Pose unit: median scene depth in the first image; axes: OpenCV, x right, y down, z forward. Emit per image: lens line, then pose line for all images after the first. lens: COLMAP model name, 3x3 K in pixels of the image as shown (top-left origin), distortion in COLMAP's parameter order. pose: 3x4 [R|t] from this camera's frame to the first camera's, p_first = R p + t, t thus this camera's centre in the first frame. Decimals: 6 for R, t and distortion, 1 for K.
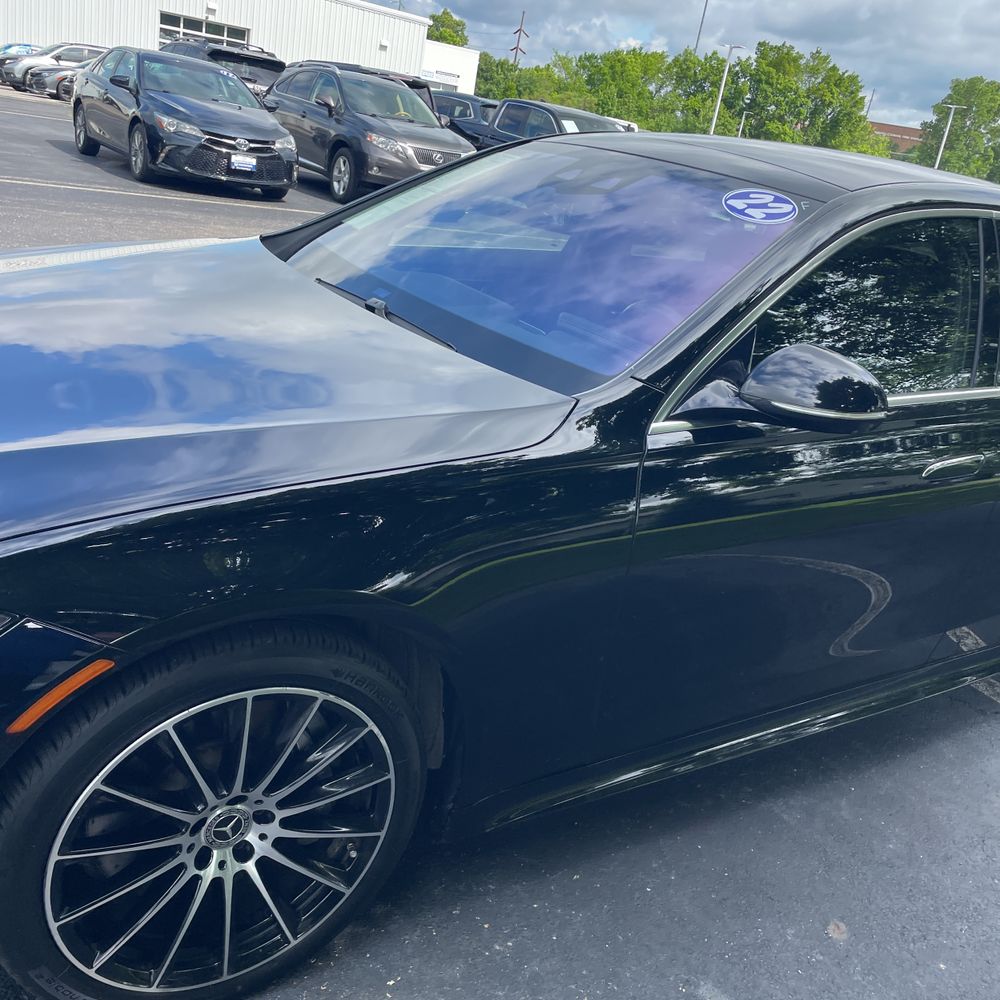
lens RADIAL K [[999.8, 0, 500.0], [0, 999.8, 500.0], [0, 0, 1]] dist [0.079247, -0.108471]
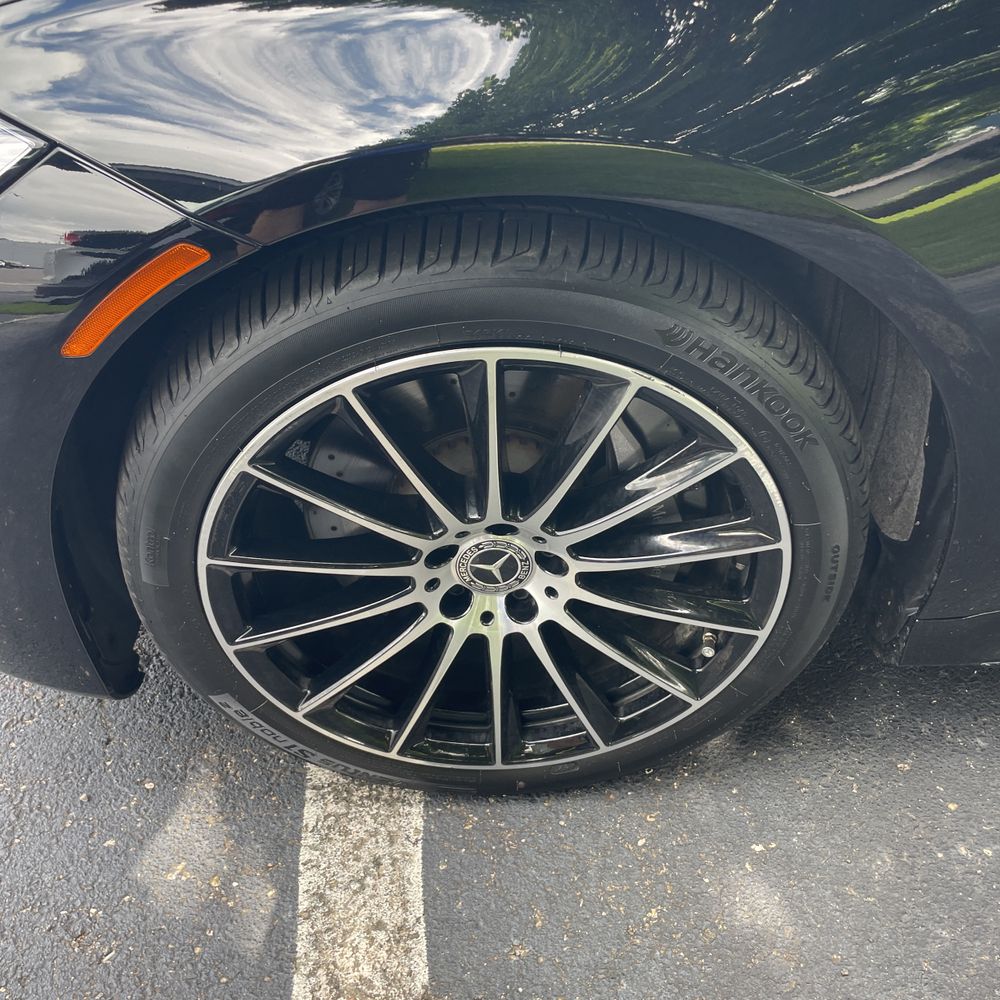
lens RADIAL K [[999.8, 0, 500.0], [0, 999.8, 500.0], [0, 0, 1]] dist [0.079247, -0.108471]
pose [[0.838225, 0.207997, -0.504100, 0.030805], [-0.035734, 0.943366, 0.329825, 0.085786], [0.544153, -0.258454, 0.798185, 0.526358]]
